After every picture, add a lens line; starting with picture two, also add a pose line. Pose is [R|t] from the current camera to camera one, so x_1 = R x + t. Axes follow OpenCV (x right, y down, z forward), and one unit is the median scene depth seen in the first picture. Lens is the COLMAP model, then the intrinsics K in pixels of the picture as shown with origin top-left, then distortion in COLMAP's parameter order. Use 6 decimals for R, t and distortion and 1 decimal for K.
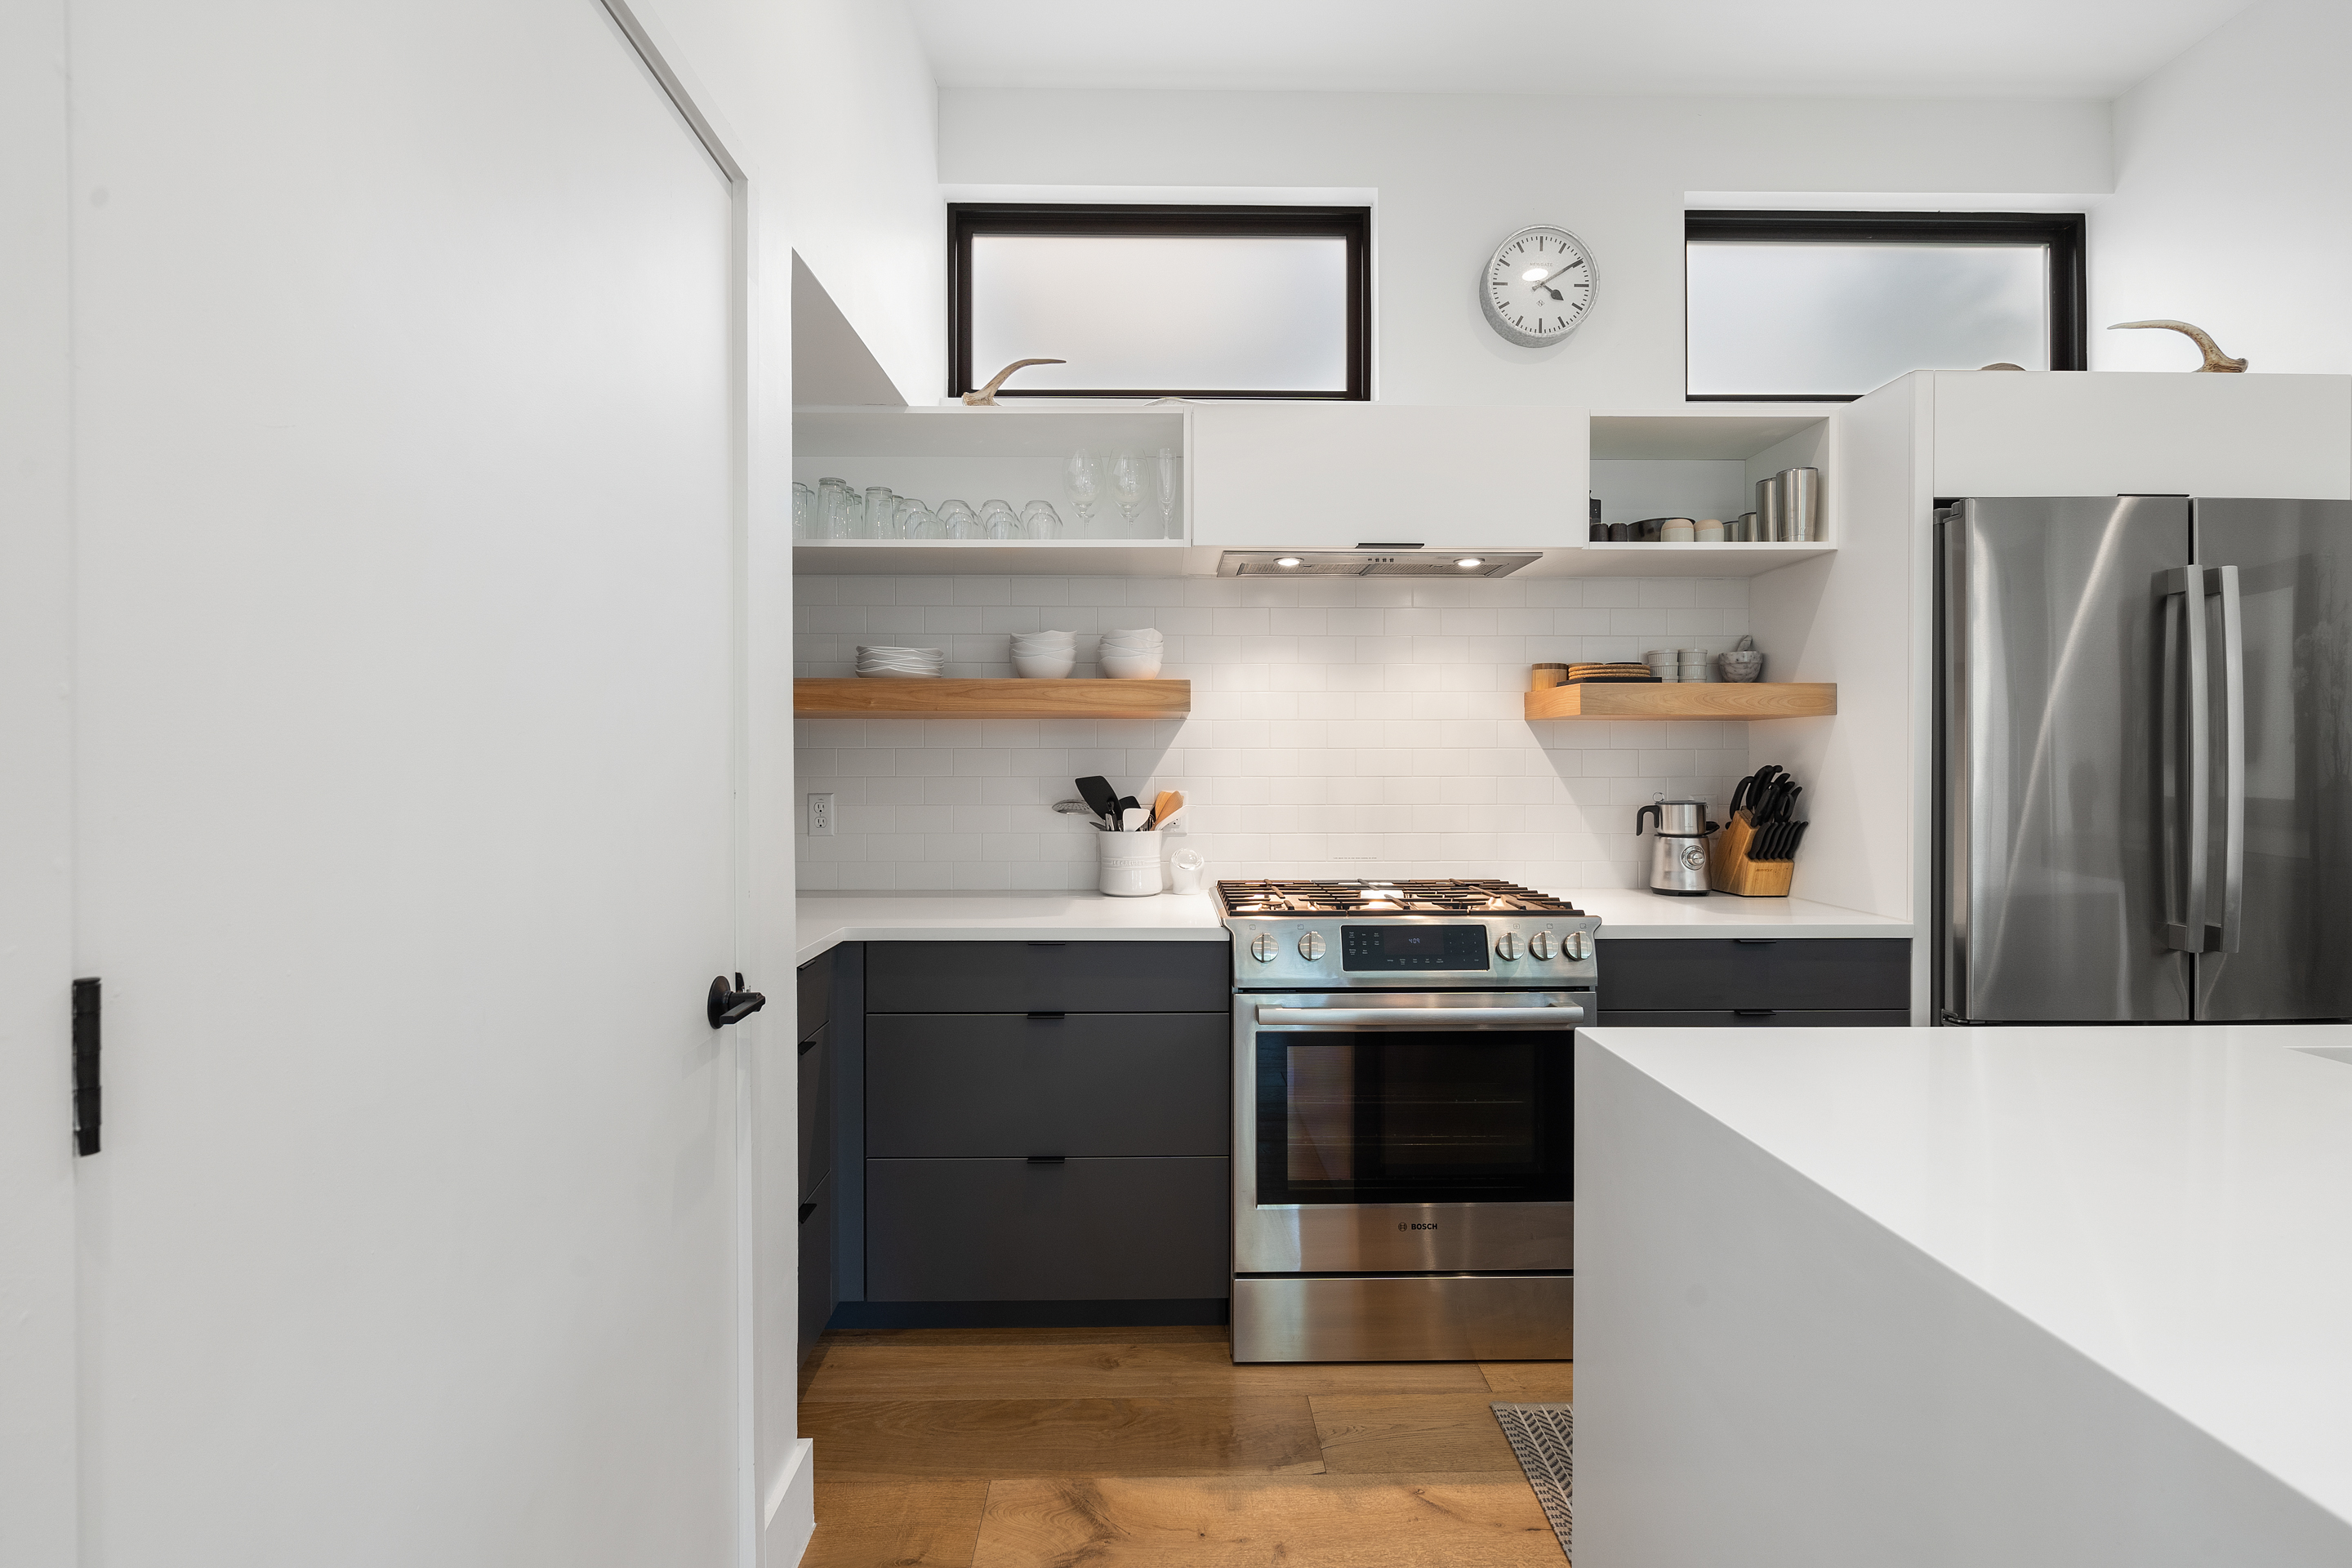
lens RADIAL K [[1076.6, 0, 1173.8], [0, 1076.6, 759.3], [0, 0, 1]] dist [-0.004565, 0.002630]
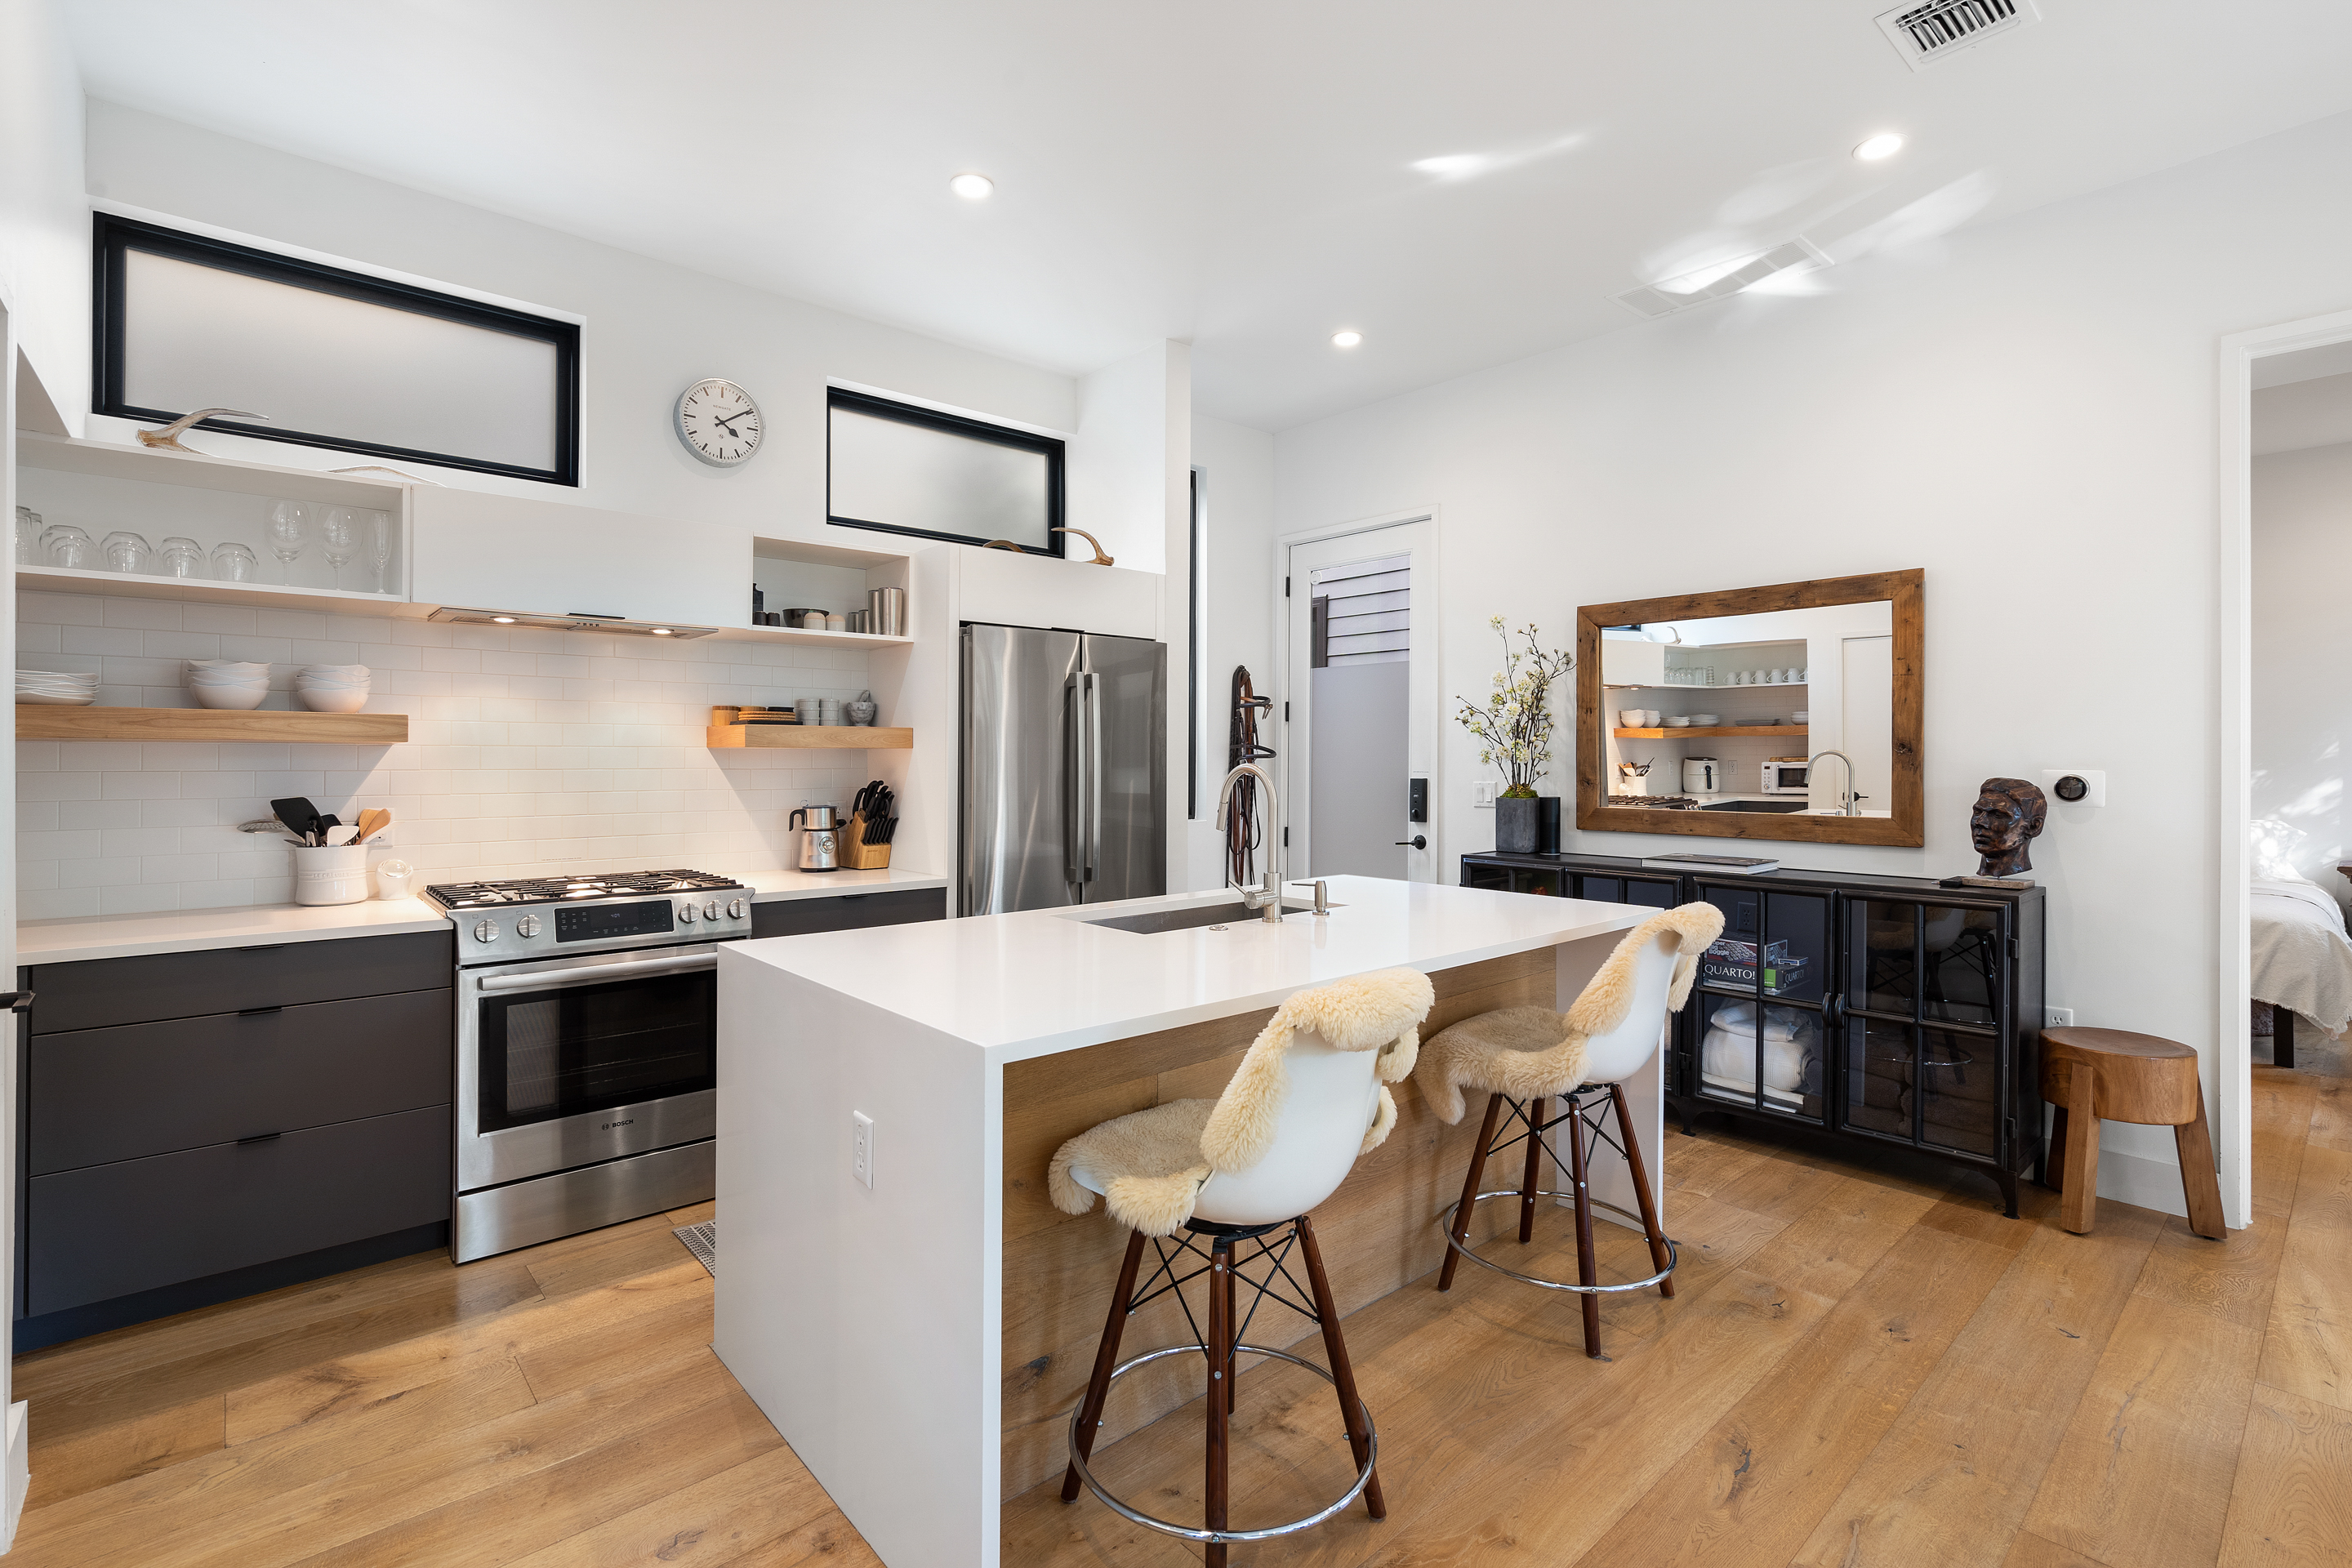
lens RADIAL K [[1076.6, 0, 1169.4], [0, 1076.6, 751.7], [0, 0, 1]] dist [-0.004565, 0.002630]
pose [[0.766103, 0.005366, 0.642696, -0.094648], [-0.003040, 0.999984, -0.004724, -0.028465], [-0.642711, 0.001665, 0.766107, -0.405963]]
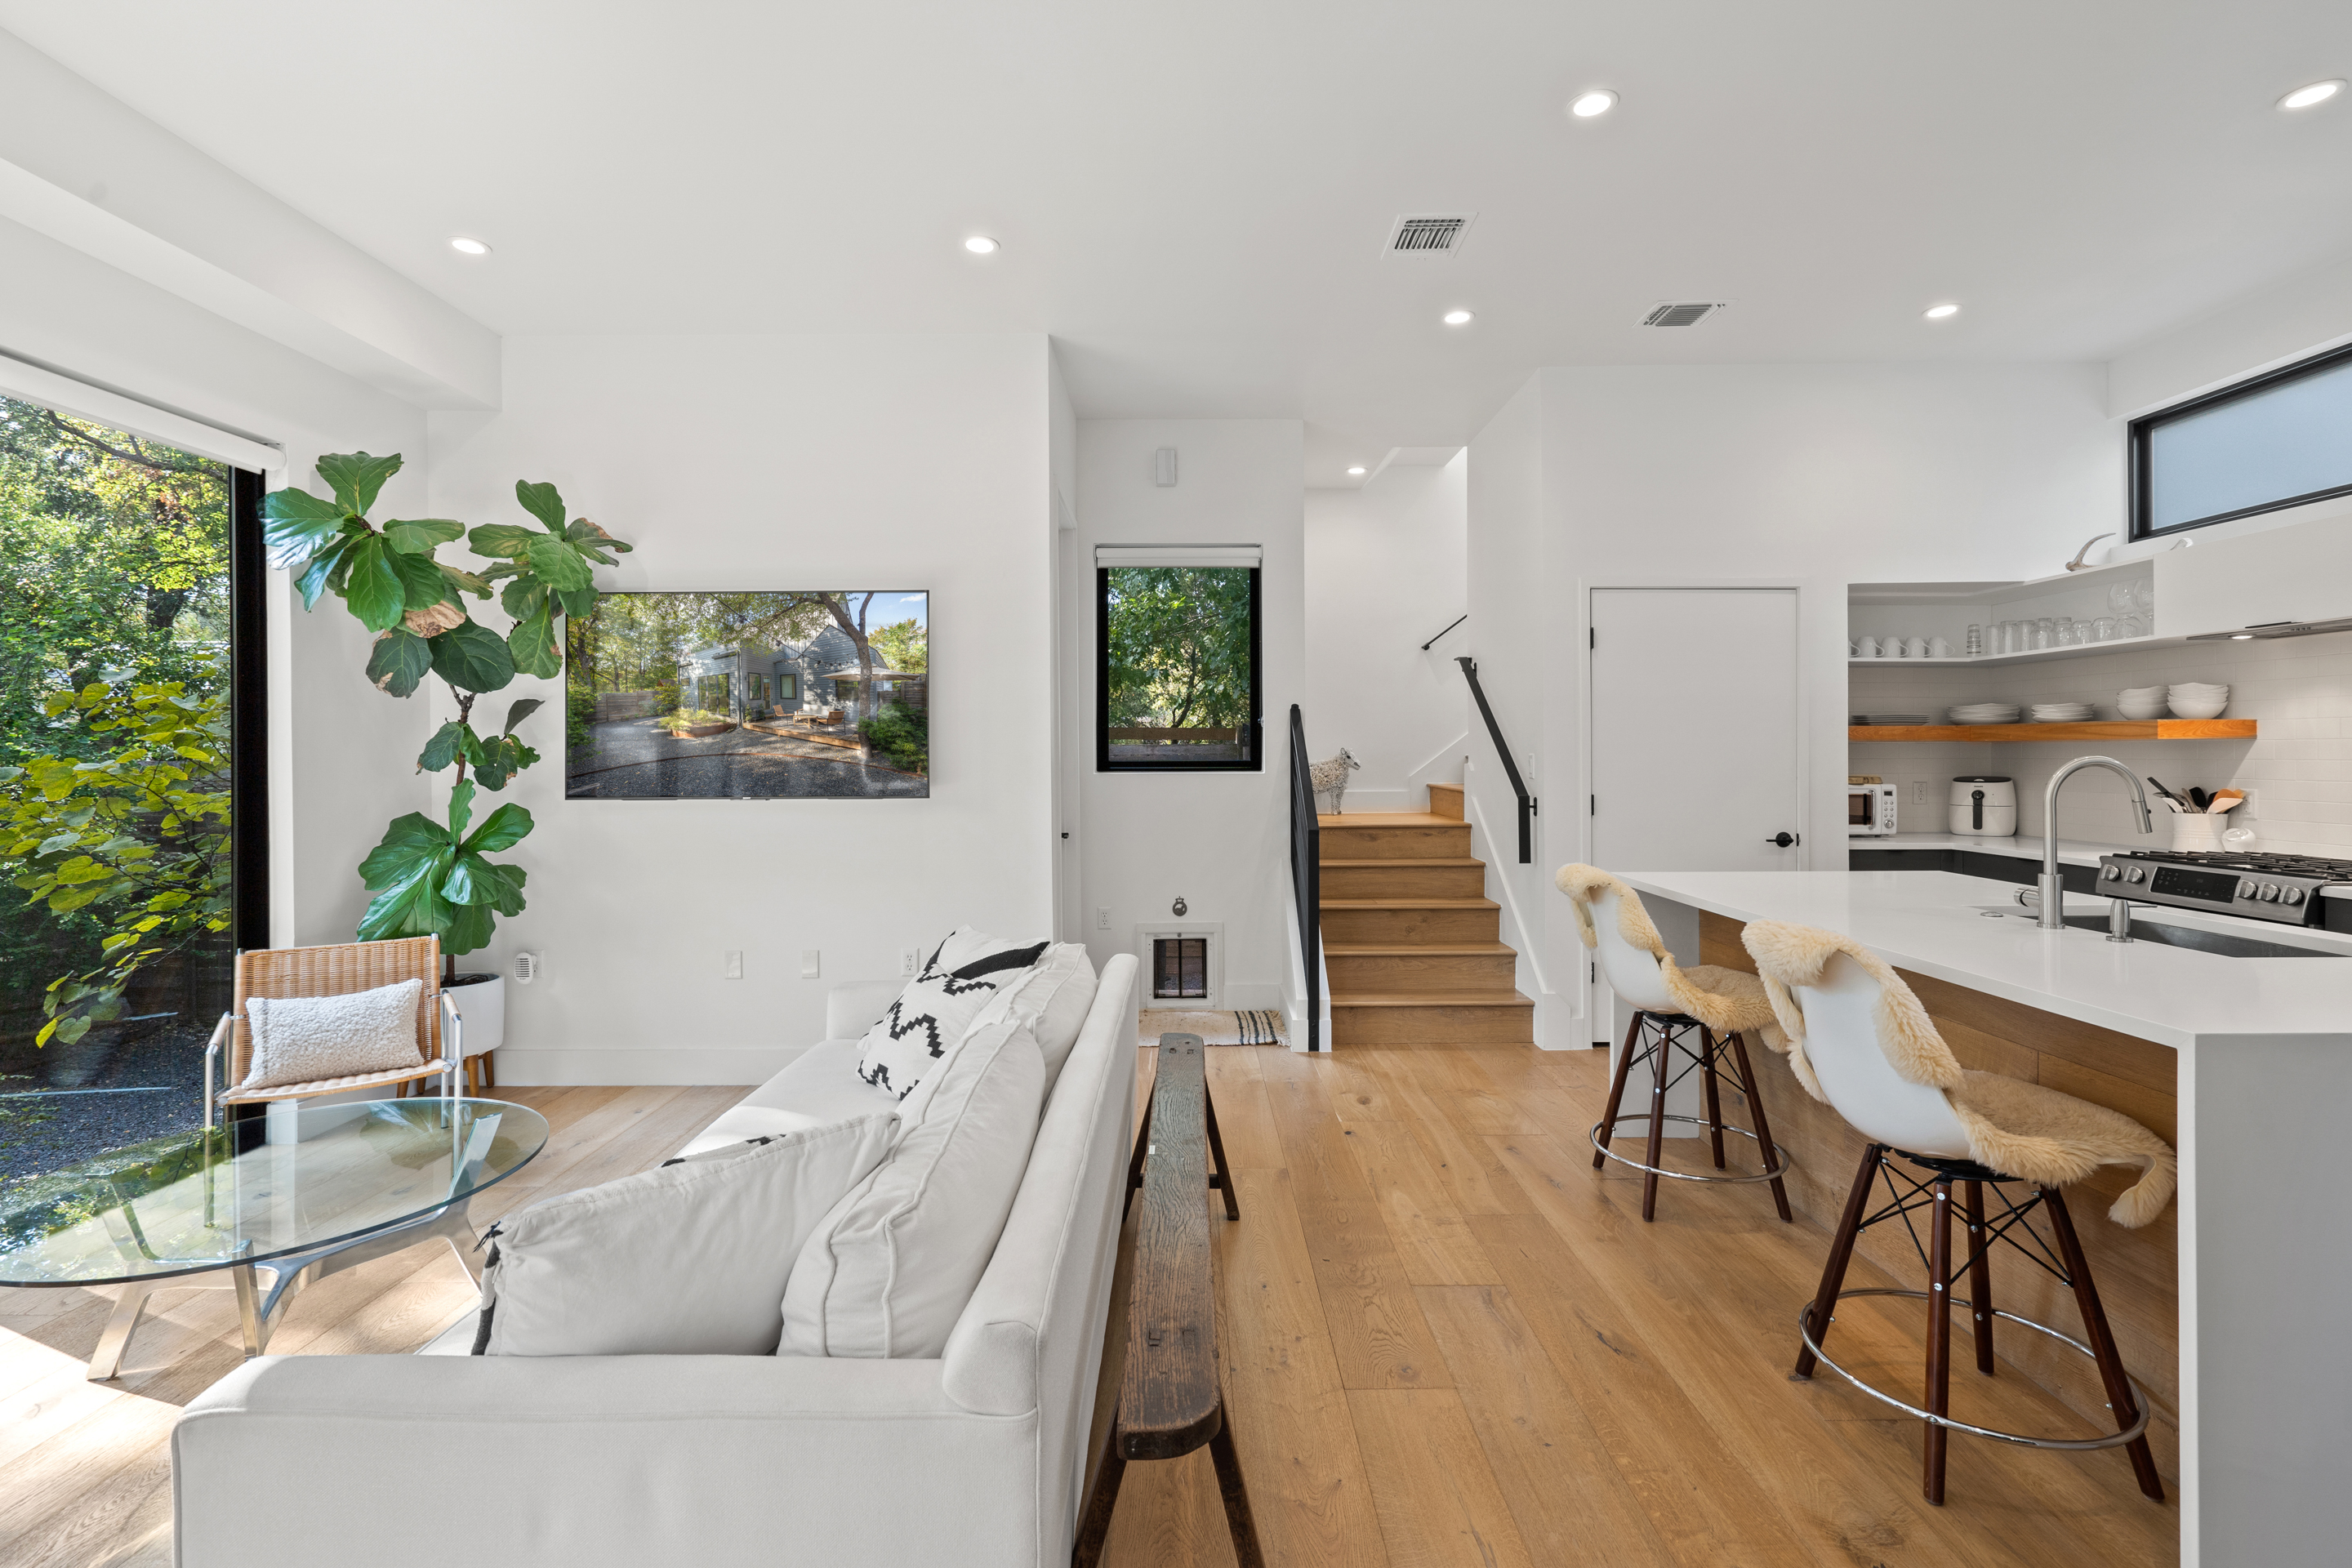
lens RADIAL K [[1076.6, 0, 1181.3], [0, 1076.6, 756.9], [0, 0, 1]] dist [-0.004565, 0.002630]
pose [[-0.026076, 0.002303, -0.999657, 1.573847], [0.006253, 0.999978, 0.002141, -0.028084], [0.999640, -0.006195, -0.026090, -0.417599]]
